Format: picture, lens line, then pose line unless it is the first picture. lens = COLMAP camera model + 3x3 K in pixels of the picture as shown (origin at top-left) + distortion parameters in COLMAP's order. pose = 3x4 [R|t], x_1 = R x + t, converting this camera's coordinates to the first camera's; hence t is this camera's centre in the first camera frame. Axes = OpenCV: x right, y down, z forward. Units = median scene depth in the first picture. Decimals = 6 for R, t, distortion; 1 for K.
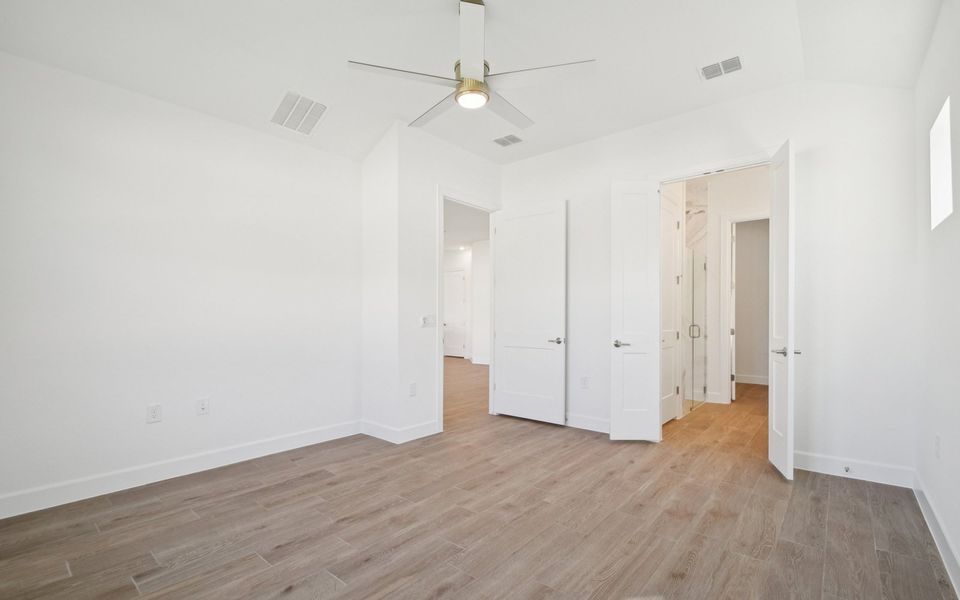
lens RADIAL K [[425.5, 0, 477.5], [0, 425.5, 318.4], [0, 0, 1]] dist [-0.013326, -0.000358]
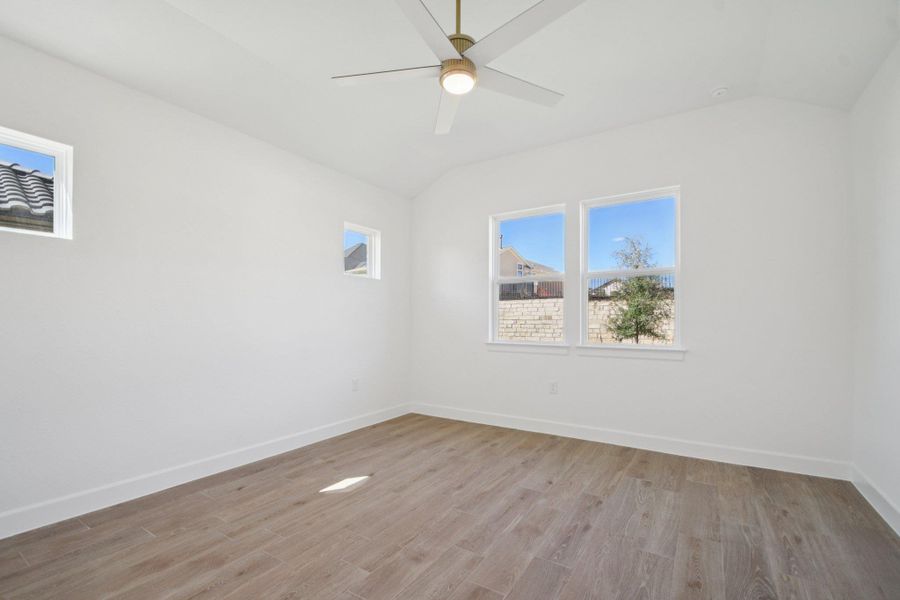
lens RADIAL K [[403.8, 0, 449.5], [0, 403.8, 322.2], [0, 0, 1]] dist [-0.000294, -0.000110]
pose [[-0.990445, -0.000020, -0.137907, 0.128426], [-0.001535, 0.999940, 0.010878, -0.012424], [0.137899, 0.010986, -0.990385, 1.881511]]
